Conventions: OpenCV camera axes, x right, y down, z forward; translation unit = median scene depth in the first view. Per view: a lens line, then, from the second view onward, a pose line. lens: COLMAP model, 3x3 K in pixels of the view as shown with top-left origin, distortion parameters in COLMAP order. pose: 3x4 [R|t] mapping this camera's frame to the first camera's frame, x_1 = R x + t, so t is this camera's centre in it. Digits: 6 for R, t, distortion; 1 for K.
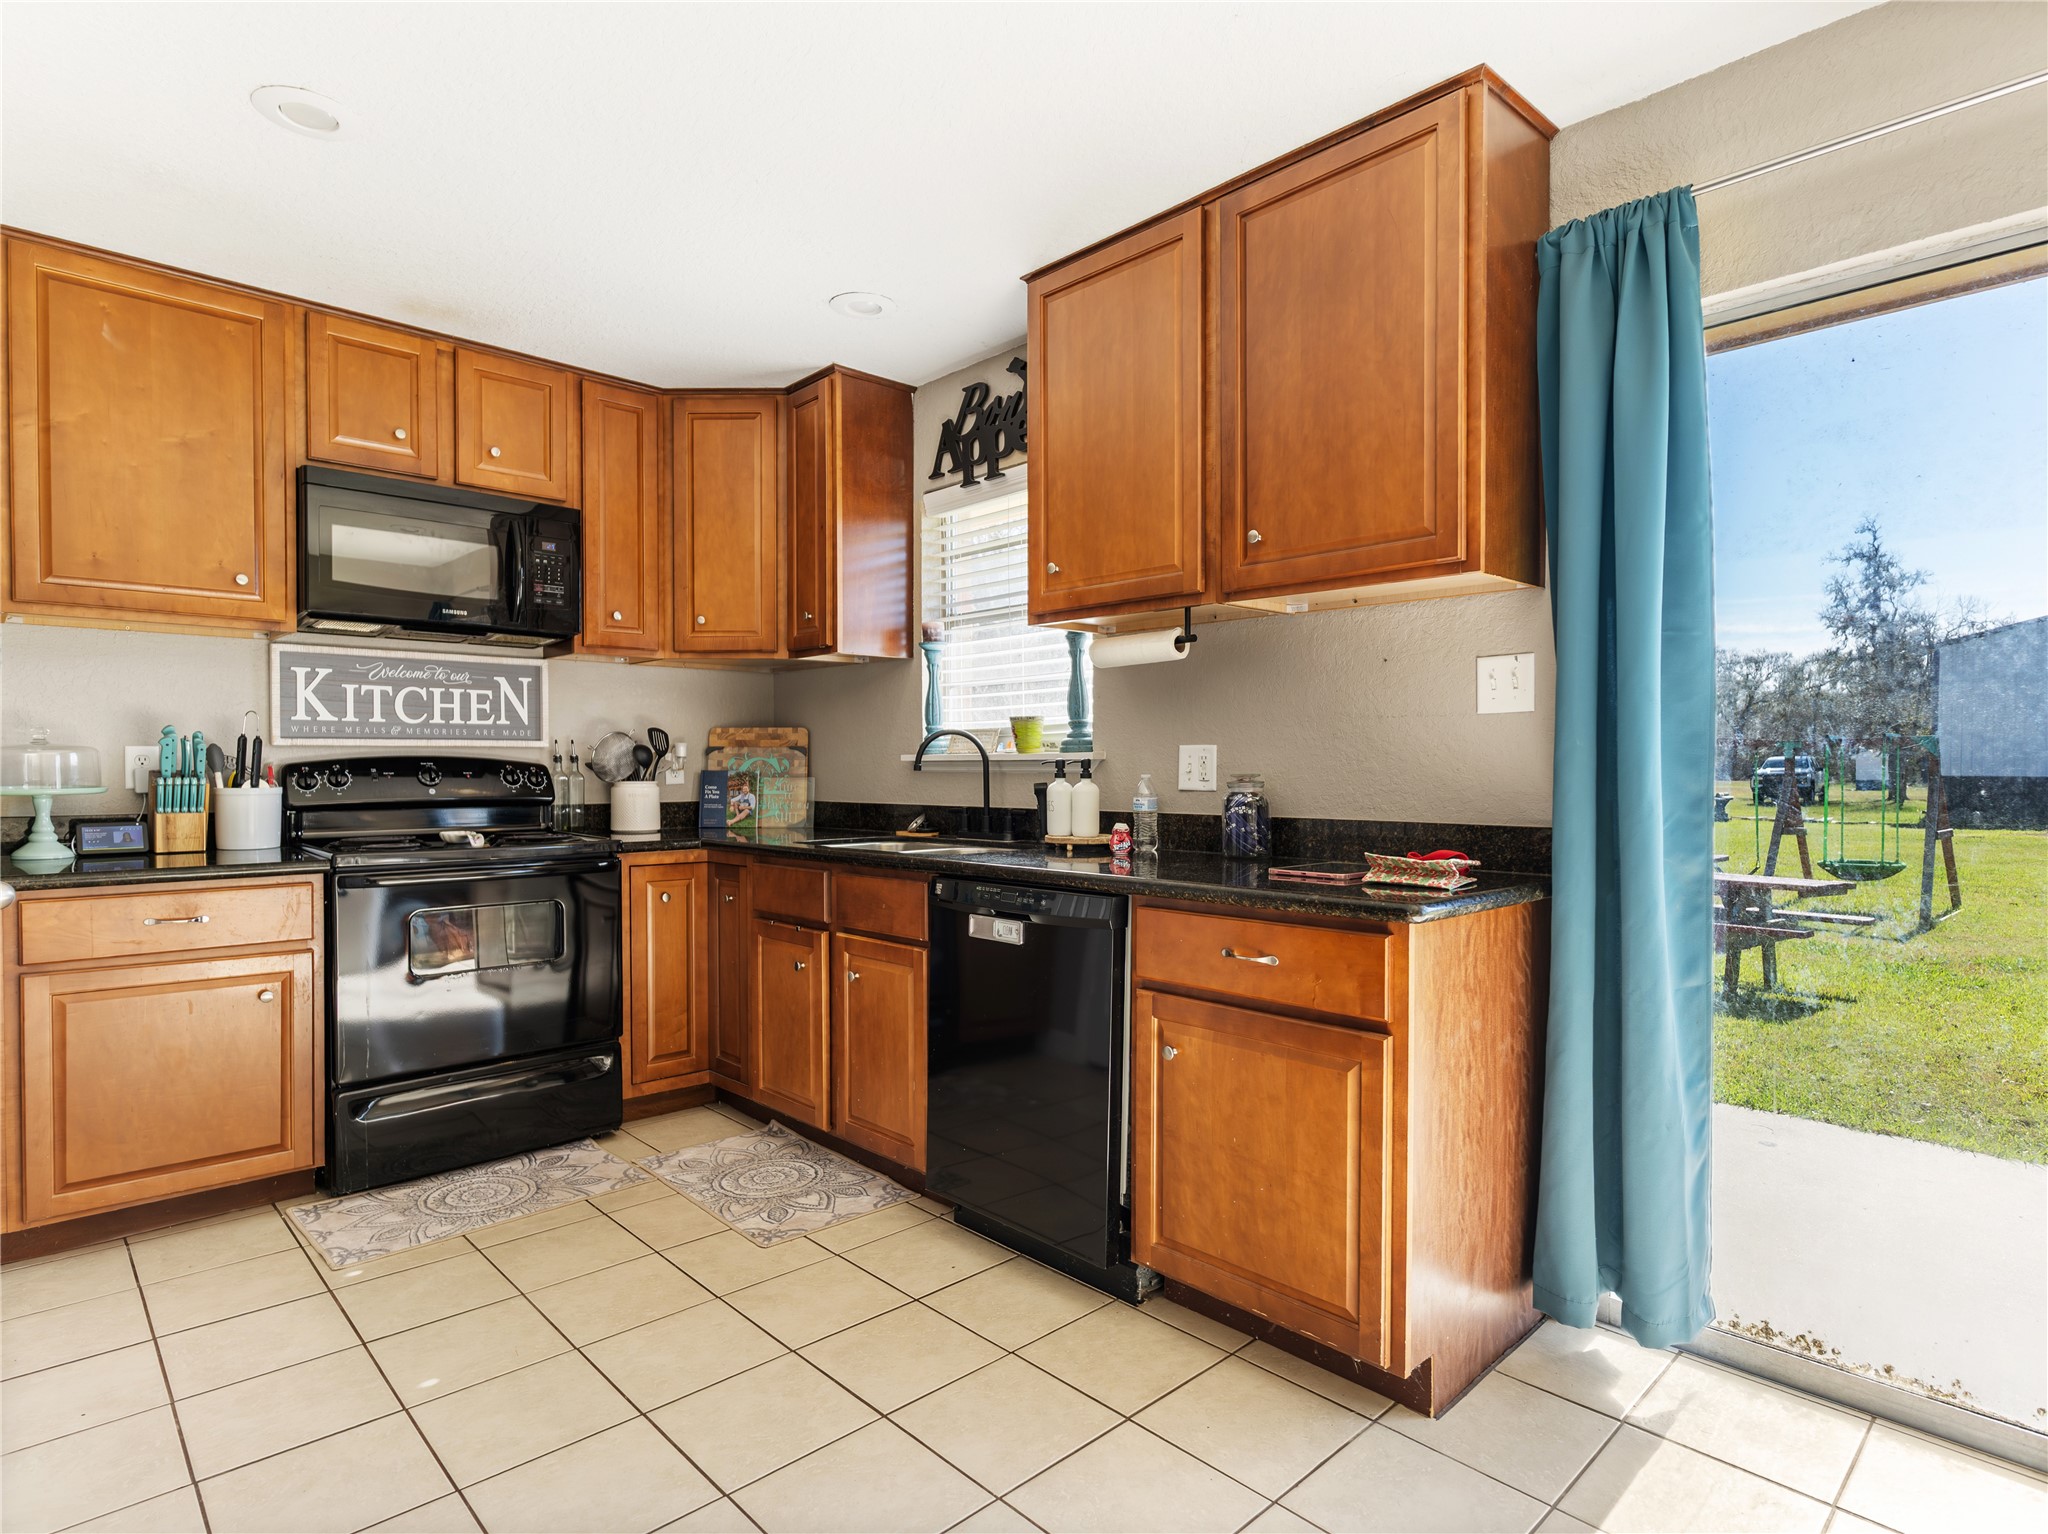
lens RADIAL K [[1105.6, 0, 1028.5], [0, 1105.6, 785.7], [0, 0, 1]] dist [-0.006164, 0.001022]
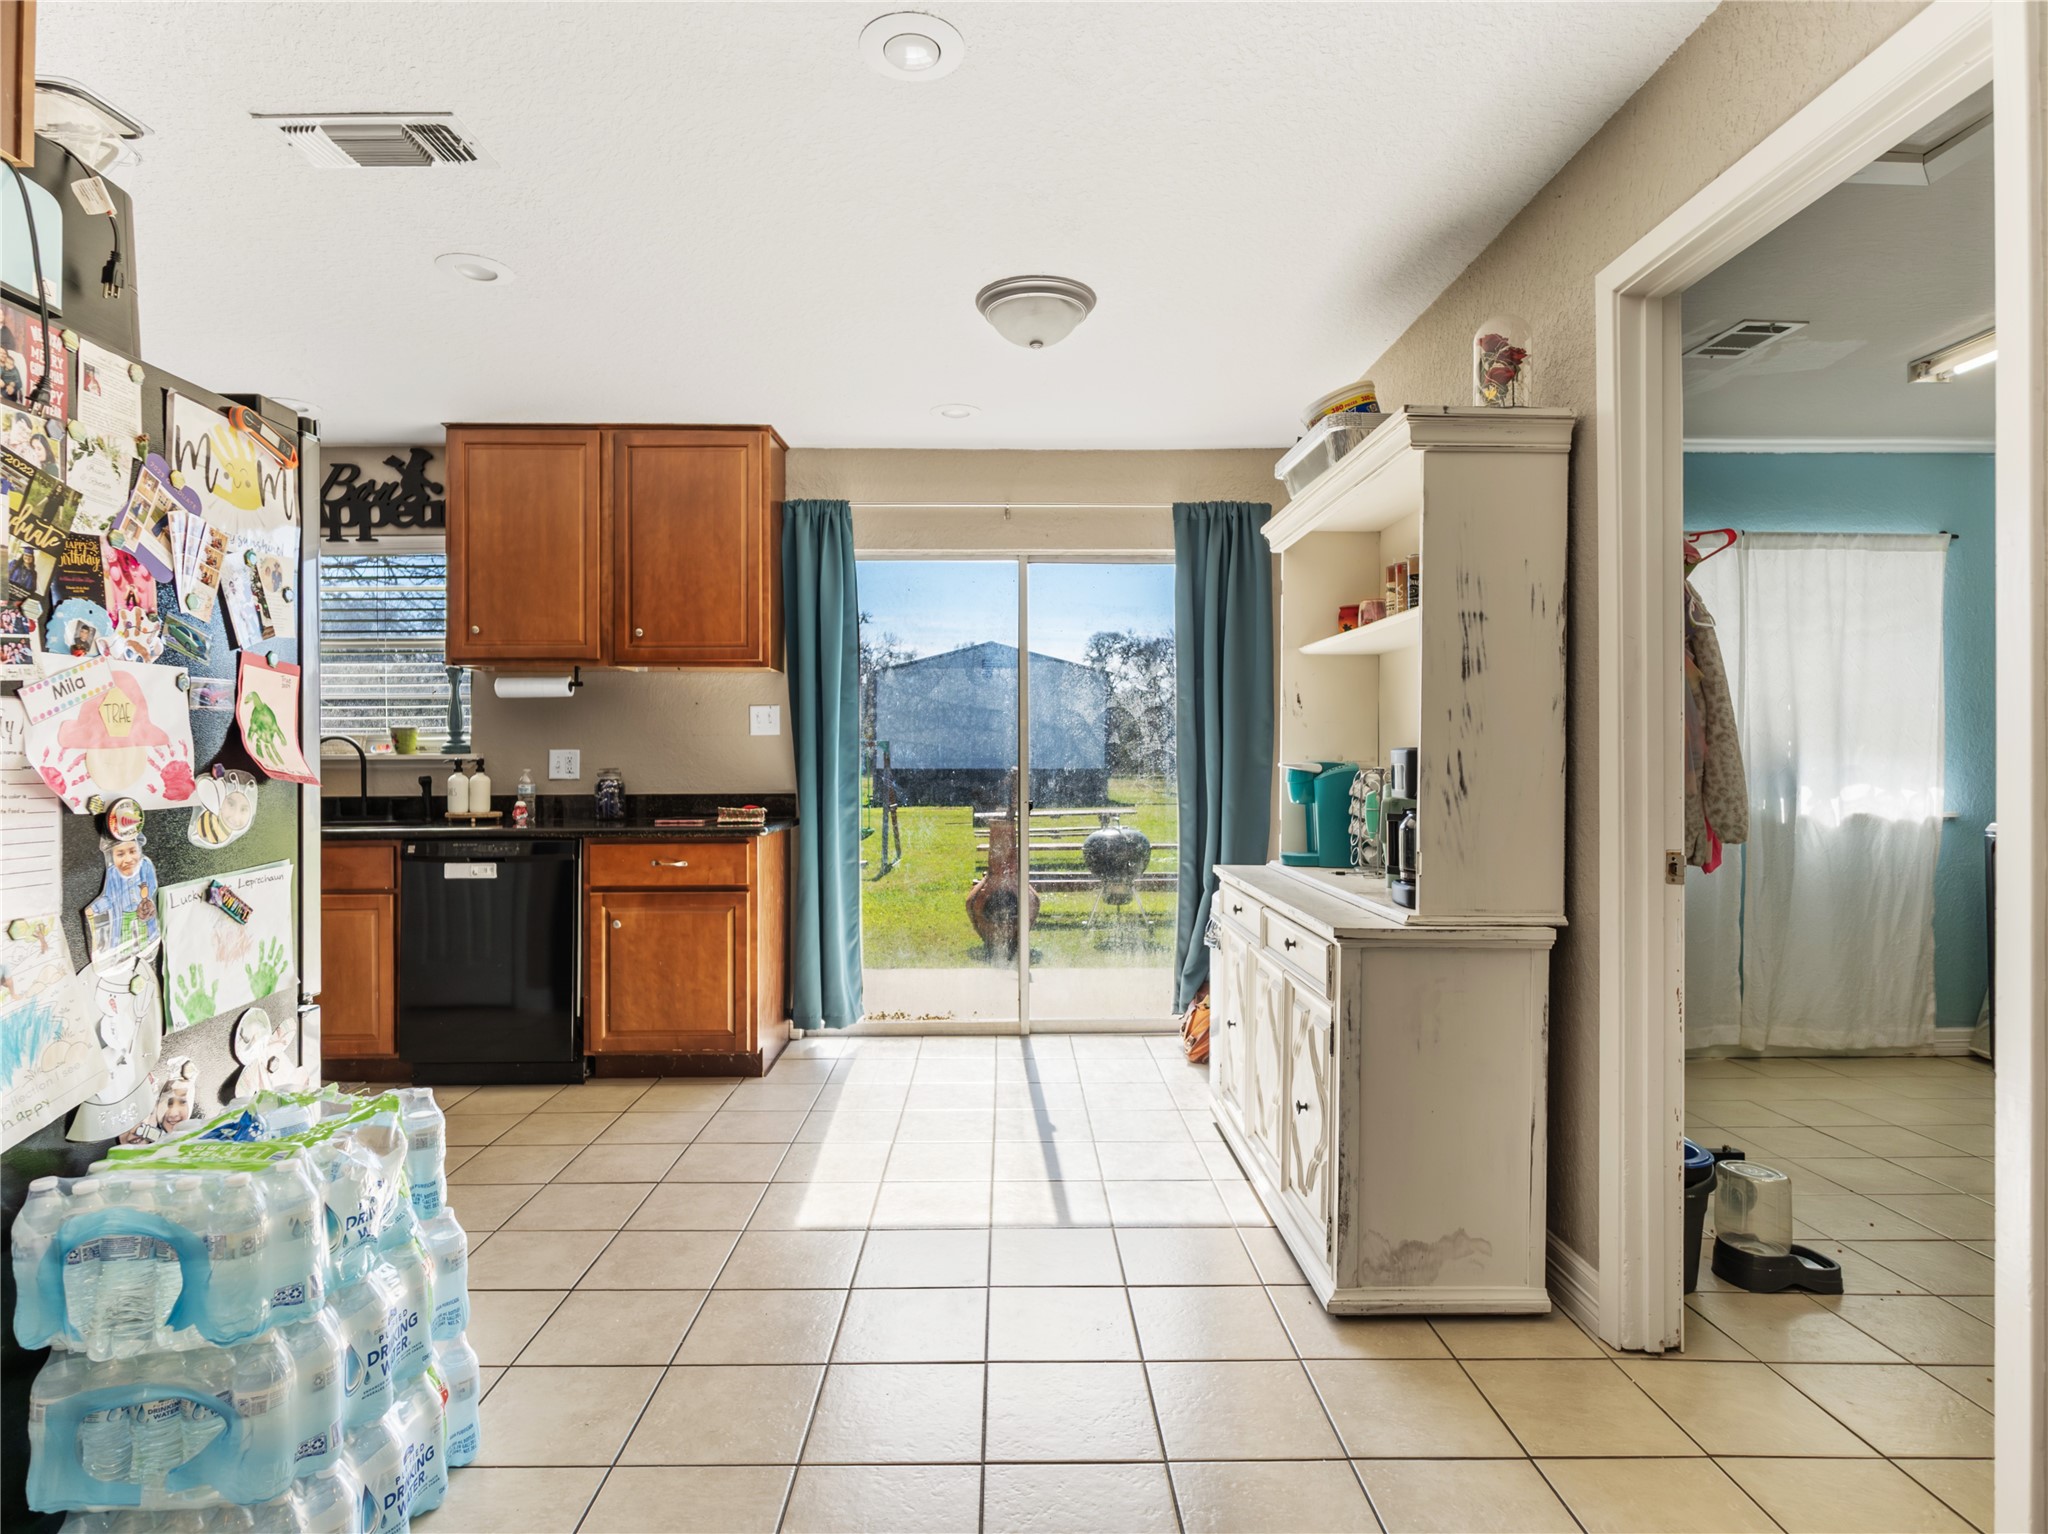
lens RADIAL K [[1105.6, 0, 1029.8], [0, 1105.6, 759.9], [0, 0, 1]] dist [-0.006164, 0.001022]
pose [[0.671718, -0.000536, 0.740806, -0.564549], [0.016680, 0.999757, -0.014401, 0.010380], [-0.740619, 0.022030, 0.671564, -0.525909]]
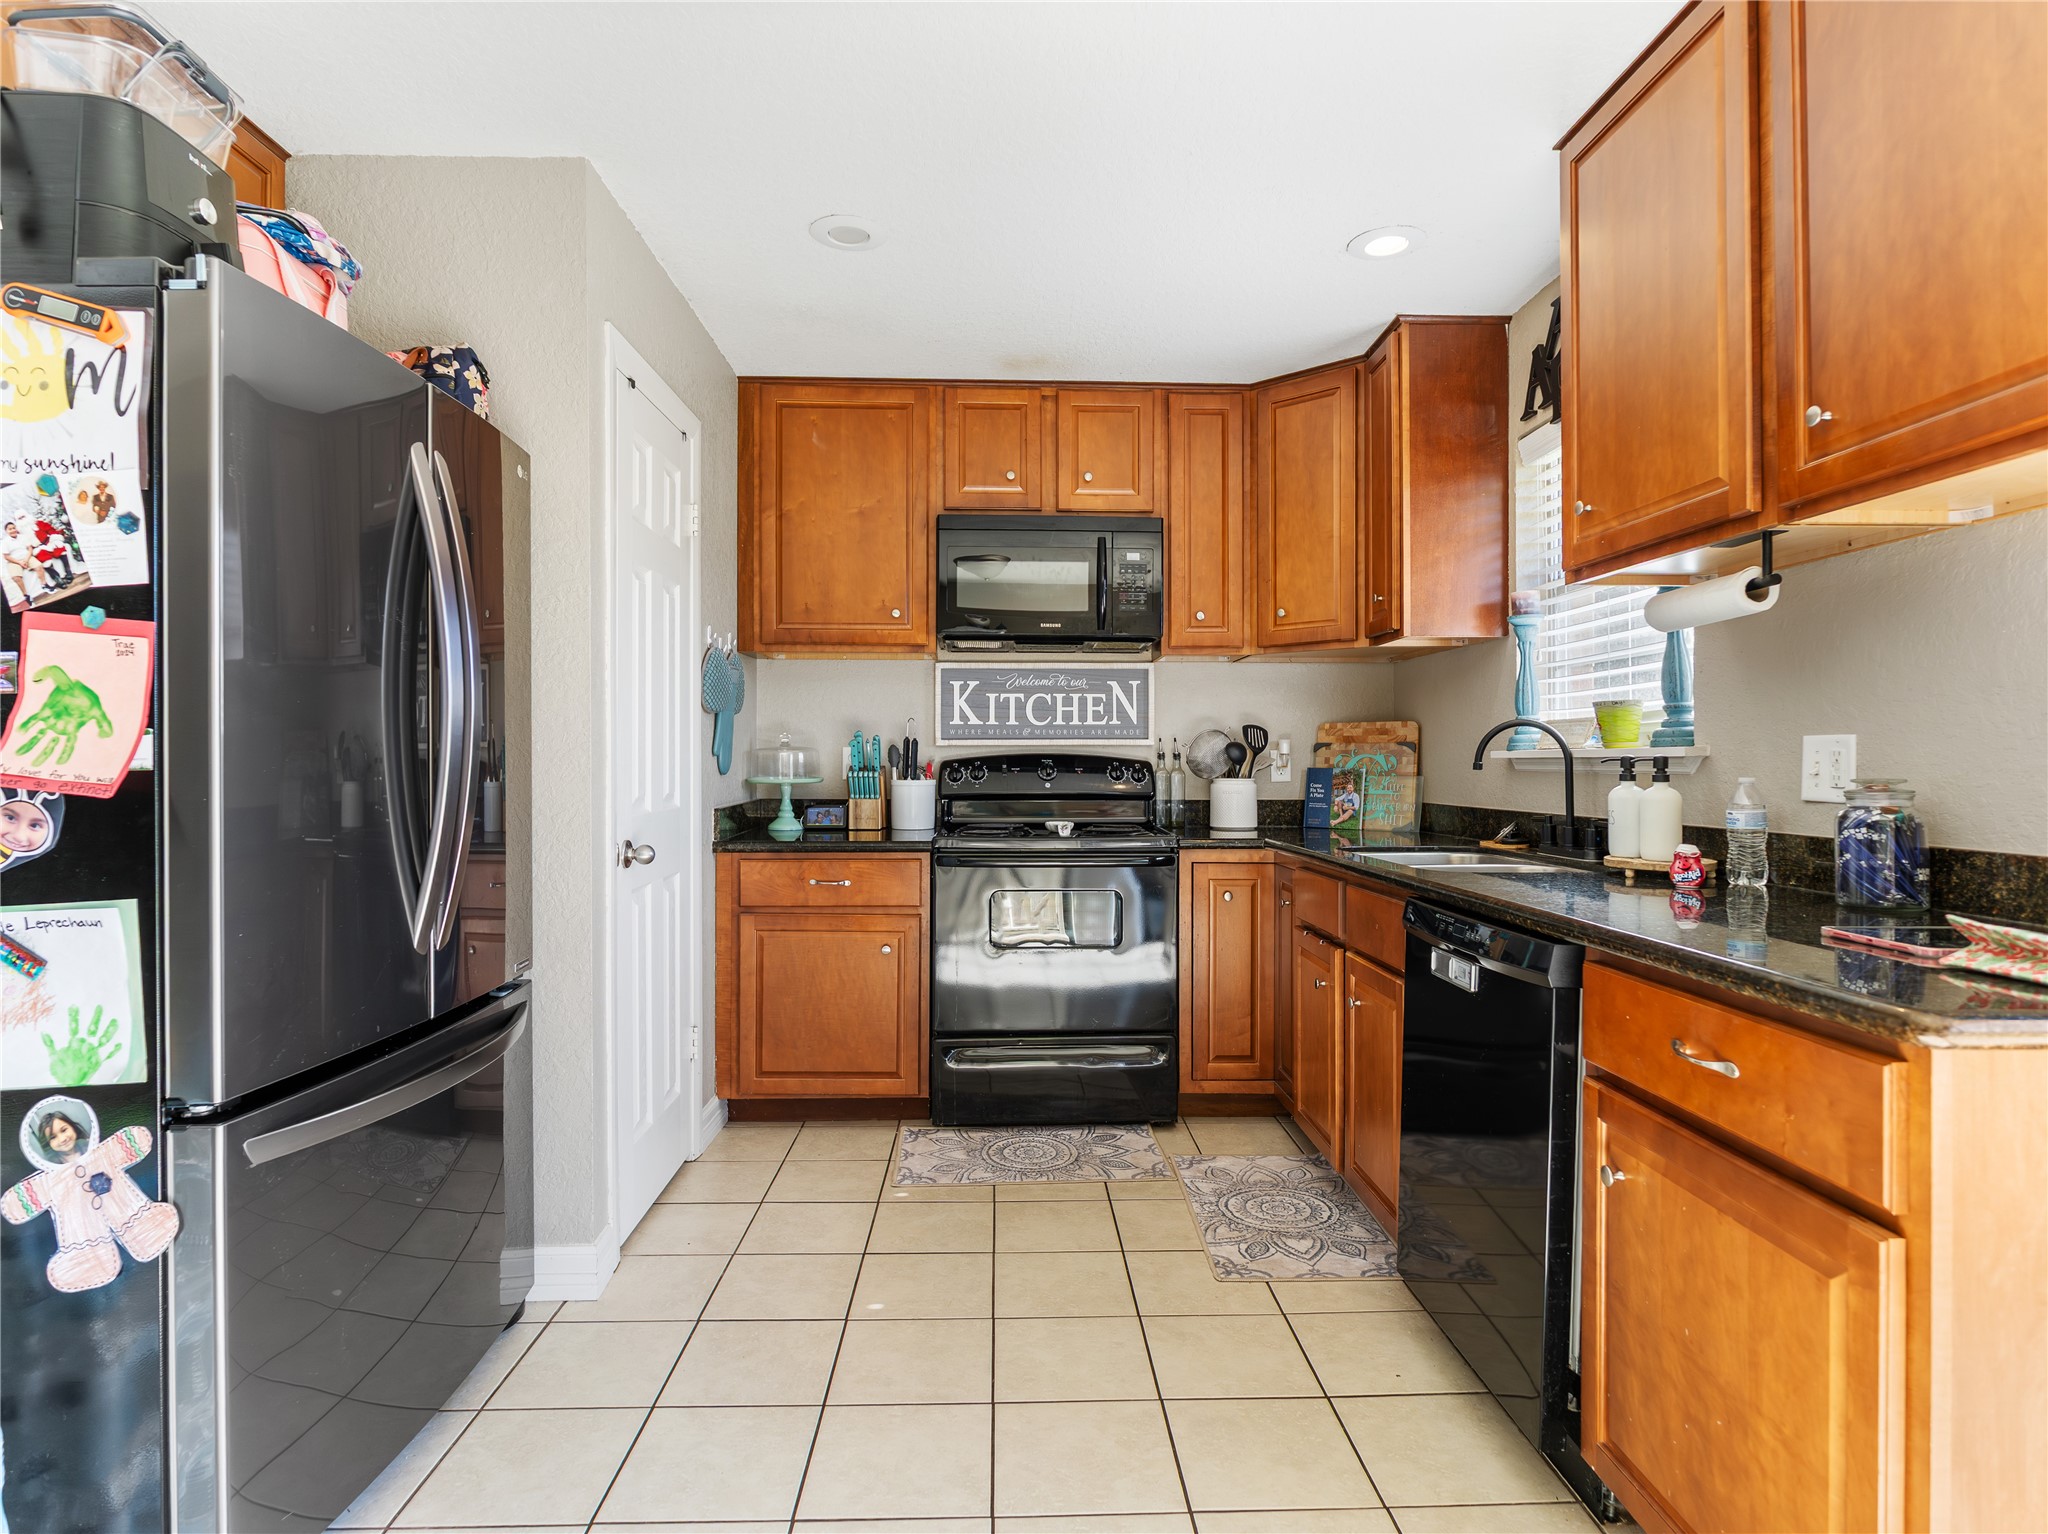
lens RADIAL K [[1105.6, 0, 1025.2], [0, 1105.6, 756.5], [0, 0, 1]] dist [-0.006164, 0.001022]
pose [[0.746859, -0.001317, -0.664981, 0.239703], [-0.013877, 0.999749, -0.017565, -0.004849], [0.664837, 0.022347, 0.746654, 0.171633]]
